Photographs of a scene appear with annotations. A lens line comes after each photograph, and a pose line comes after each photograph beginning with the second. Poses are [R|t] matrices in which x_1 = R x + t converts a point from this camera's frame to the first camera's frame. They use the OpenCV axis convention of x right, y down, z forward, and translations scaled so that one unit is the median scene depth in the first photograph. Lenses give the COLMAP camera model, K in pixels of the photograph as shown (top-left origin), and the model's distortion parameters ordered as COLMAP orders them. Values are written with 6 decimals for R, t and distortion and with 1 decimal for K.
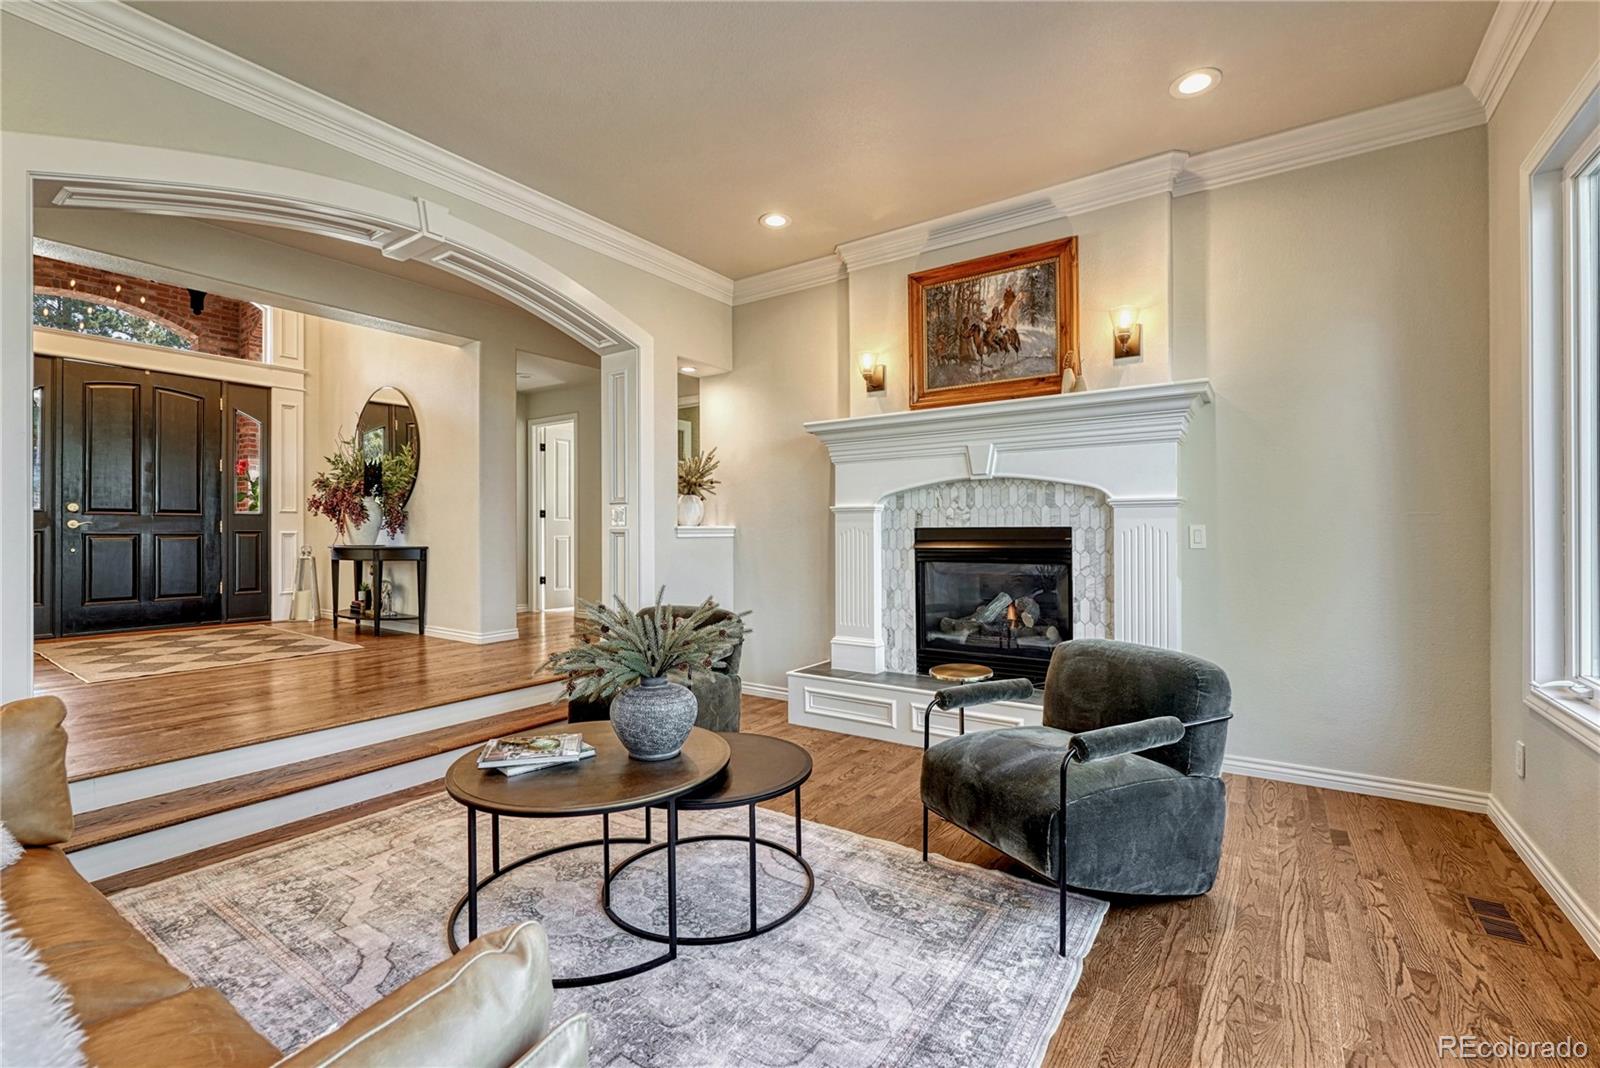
lens RADIAL K [[683.5, 0, 796.9], [0, 683.5, 534.0], [0, 0, 1]] dist [-0.010455, -0.000191]
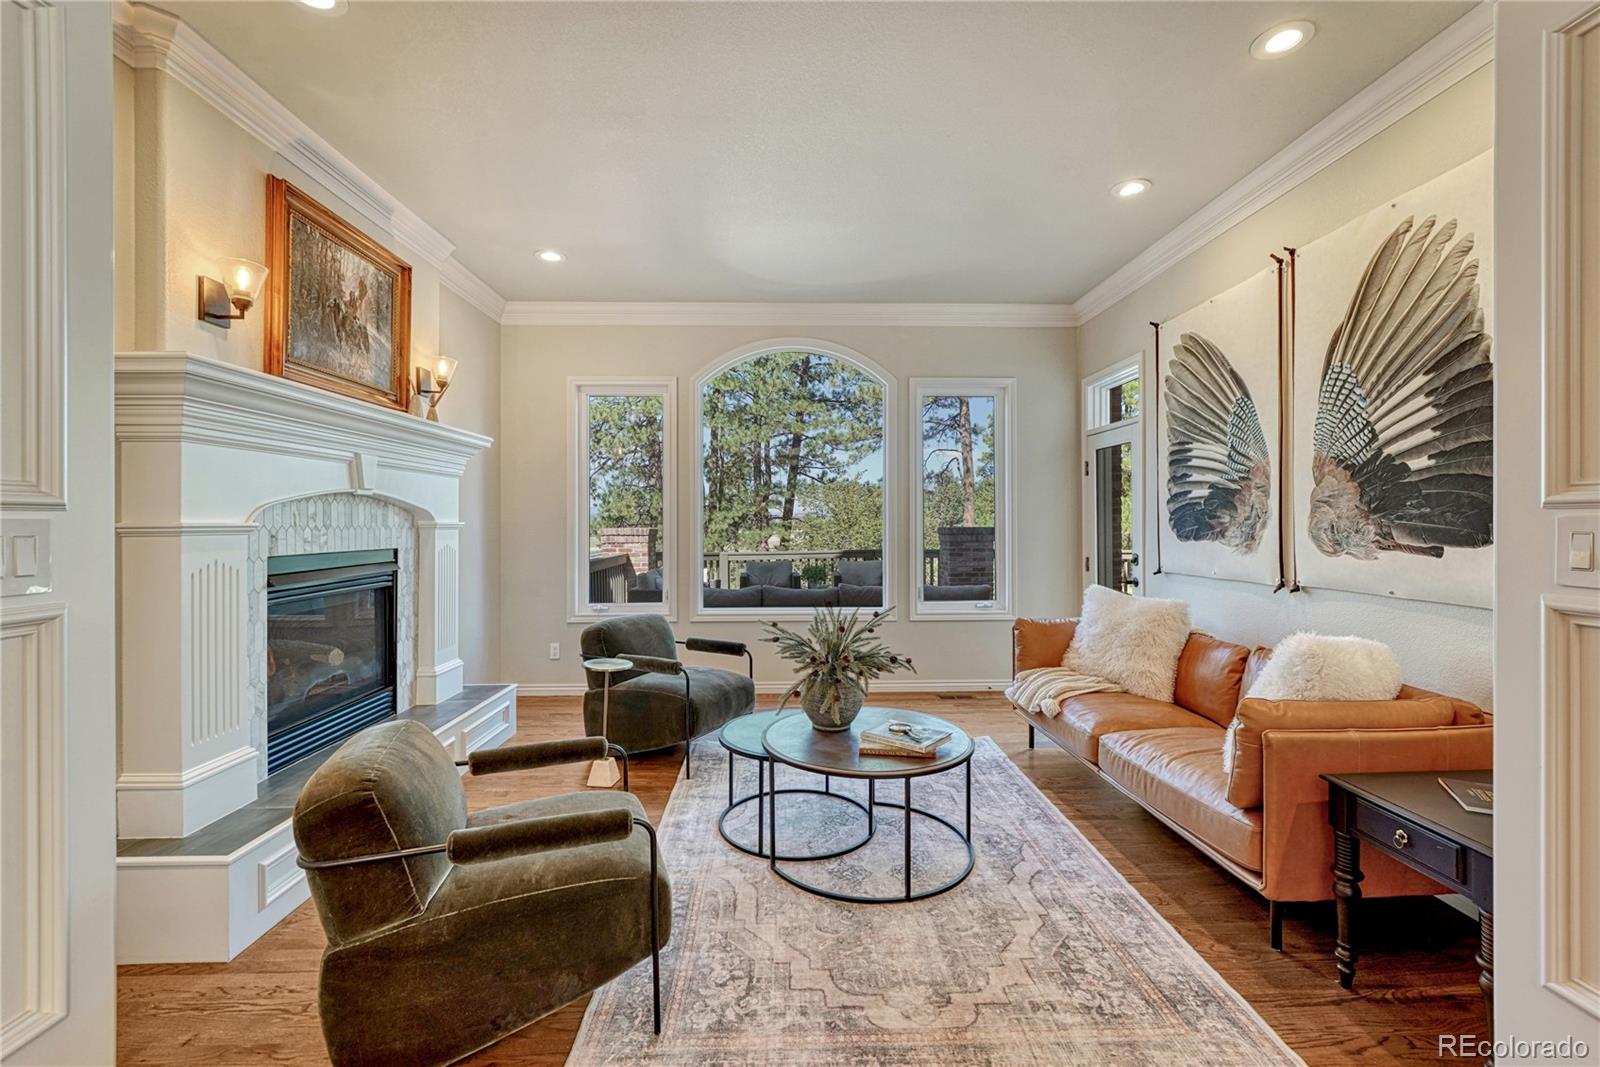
lens RADIAL K [[648.1, 0, 800.0], [0, 648.1, 533.5], [0, 0, 1]] dist [-0.001104, -0.000112]
pose [[-0.567736, -0.007155, 0.823180, -0.694747], [0.007188, 0.999881, 0.013648, -0.039906], [-0.823179, 0.013666, -0.567617, 1.014789]]
